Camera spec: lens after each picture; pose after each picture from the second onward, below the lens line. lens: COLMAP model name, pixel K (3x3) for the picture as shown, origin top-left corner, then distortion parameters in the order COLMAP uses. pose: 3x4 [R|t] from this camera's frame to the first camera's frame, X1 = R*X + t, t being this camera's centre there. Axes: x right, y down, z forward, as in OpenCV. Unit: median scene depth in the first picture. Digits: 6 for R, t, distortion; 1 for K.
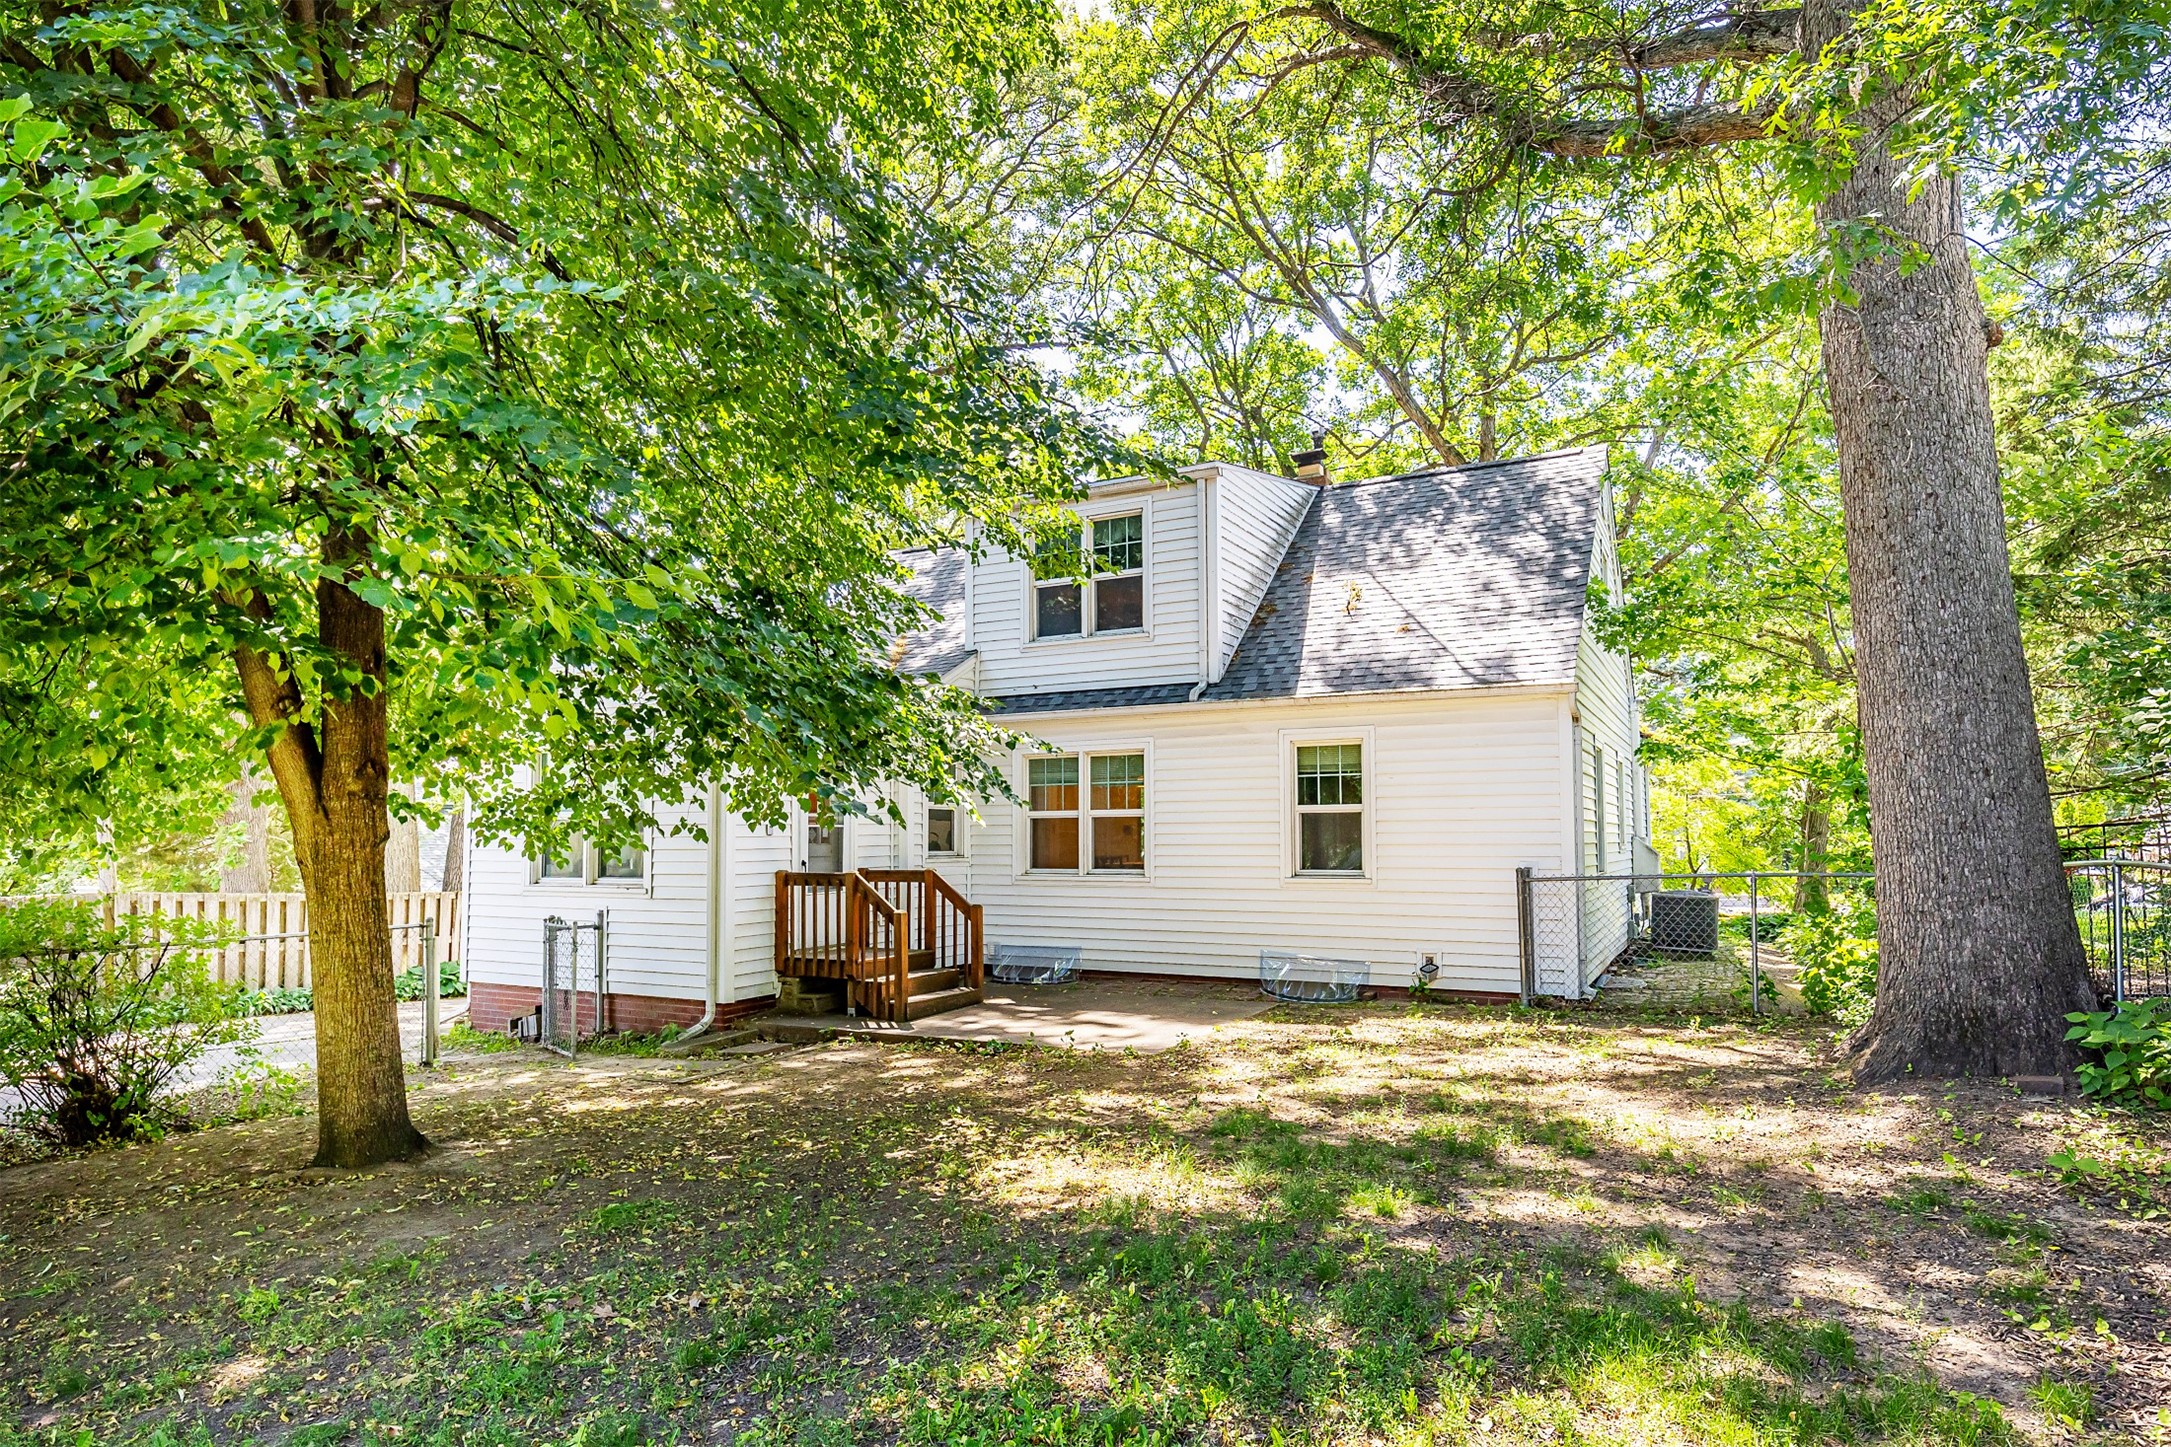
lens RADIAL K [[1194.7, 0, 1085.5], [0, 1194.7, 723.5], [0, 0, 1]] dist [0.003235, 0.000087]
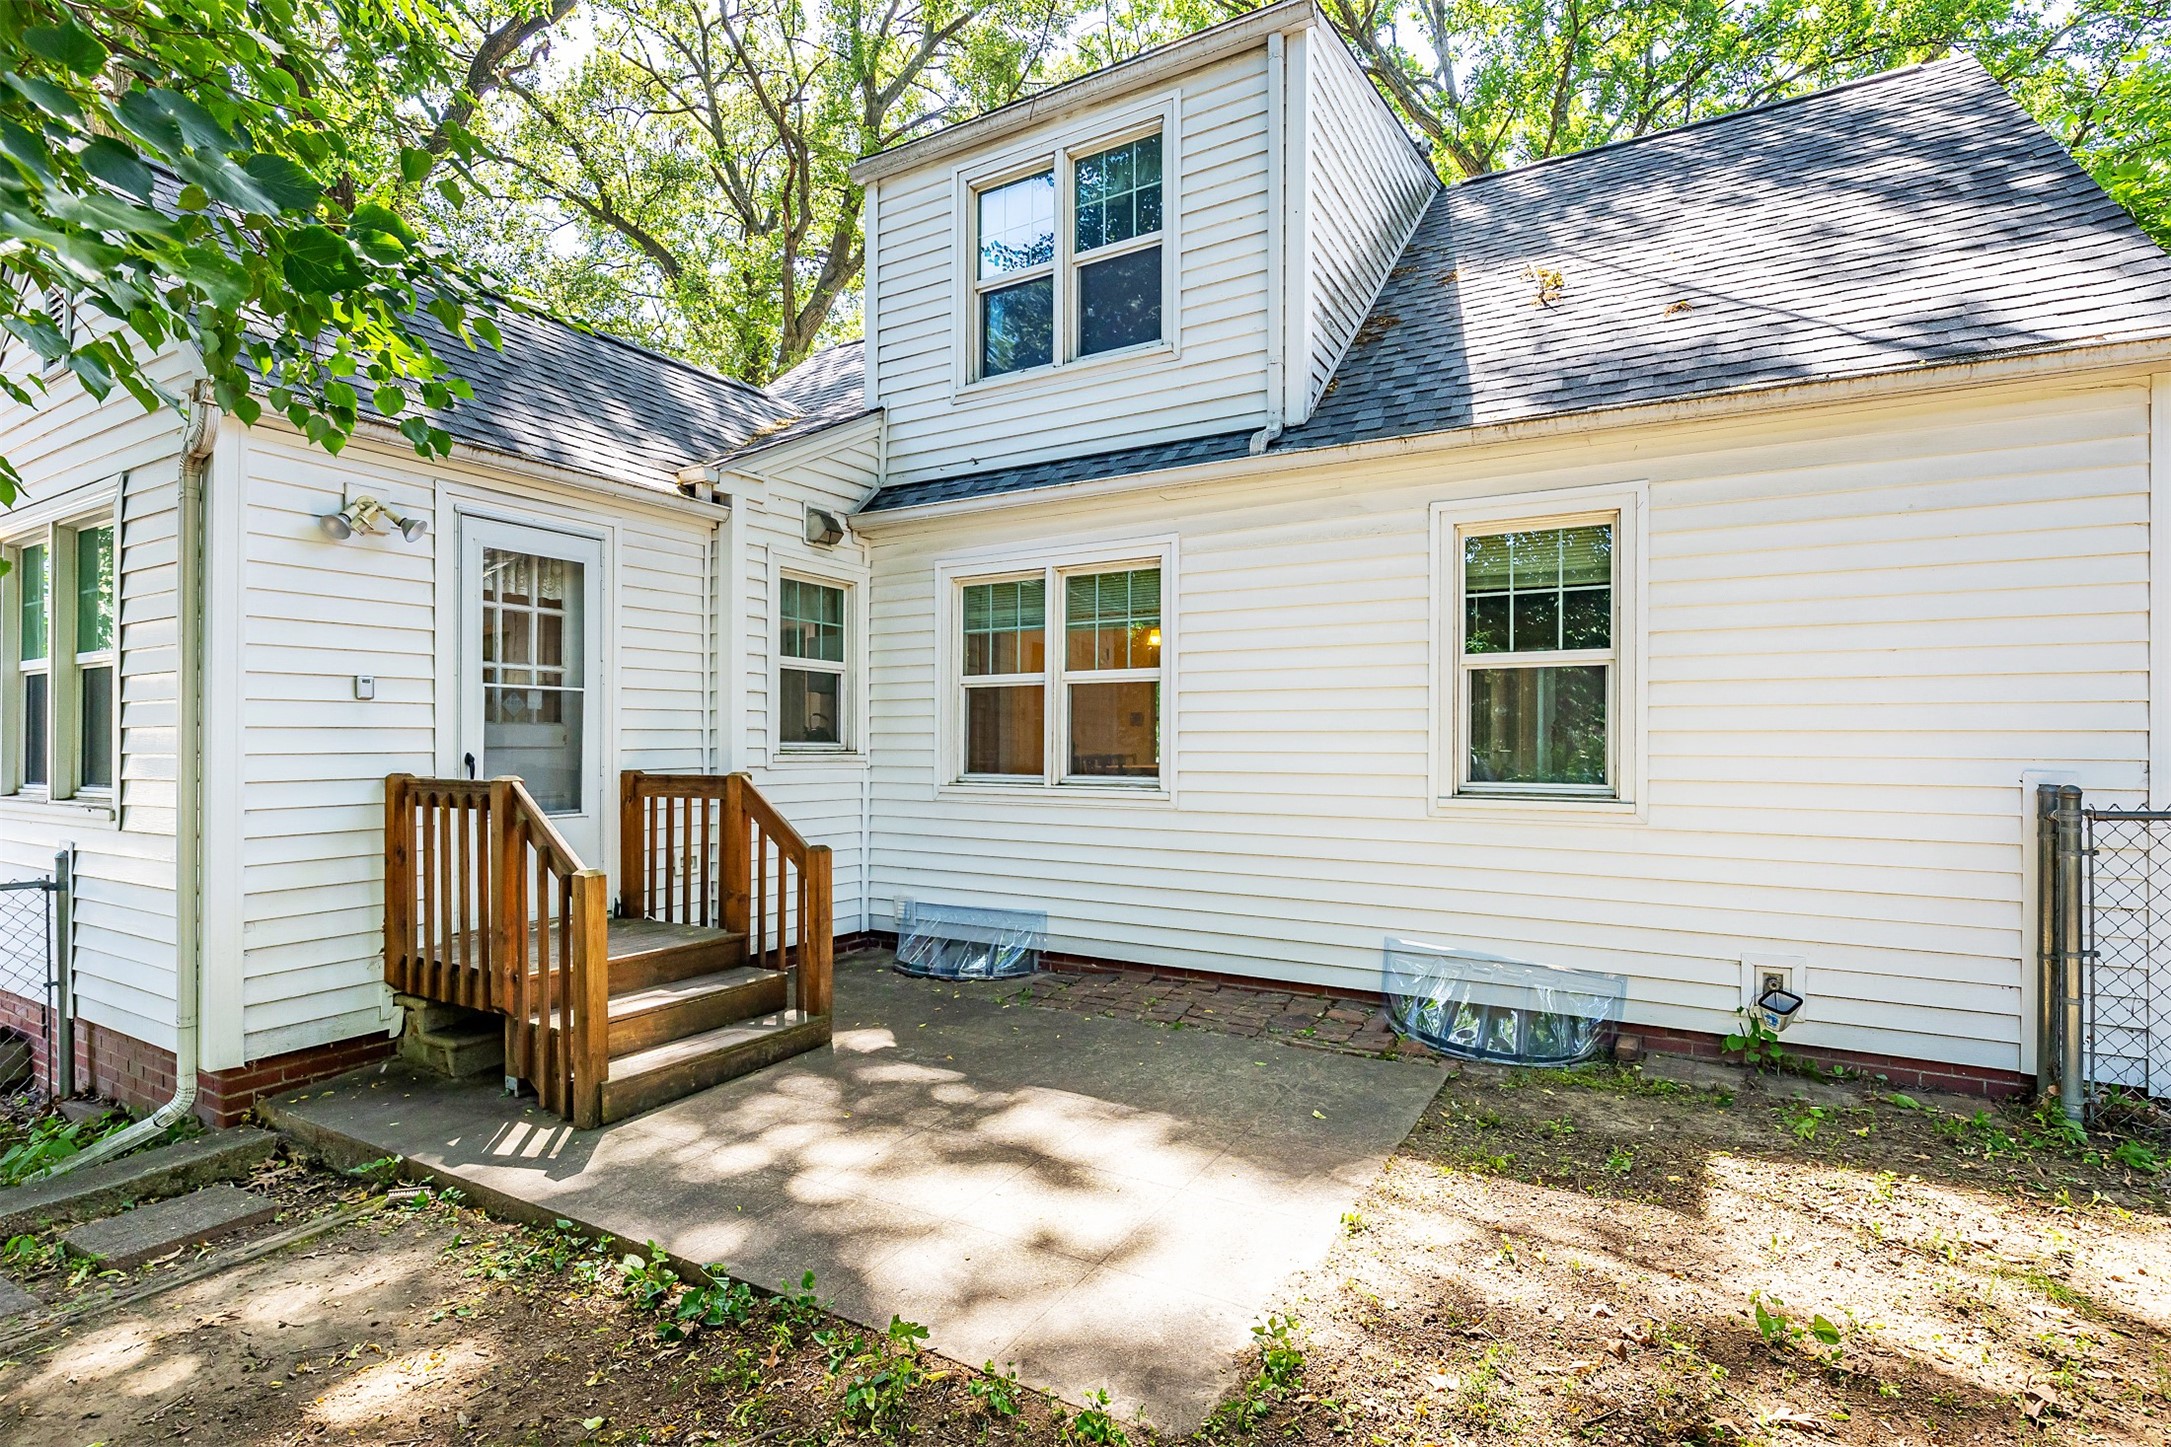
lens RADIAL K [[1012.5, 0, 1085.5], [0, 1012.5, 723.5], [0, 0, 1]] dist [-0.001352, -0.000076]
pose [[0.999505, 0.006566, -0.030761, 0.029683], [-0.004100, 0.996821, 0.079572, 0.061275], [0.031186, -0.079407, 0.996354, 0.541312]]
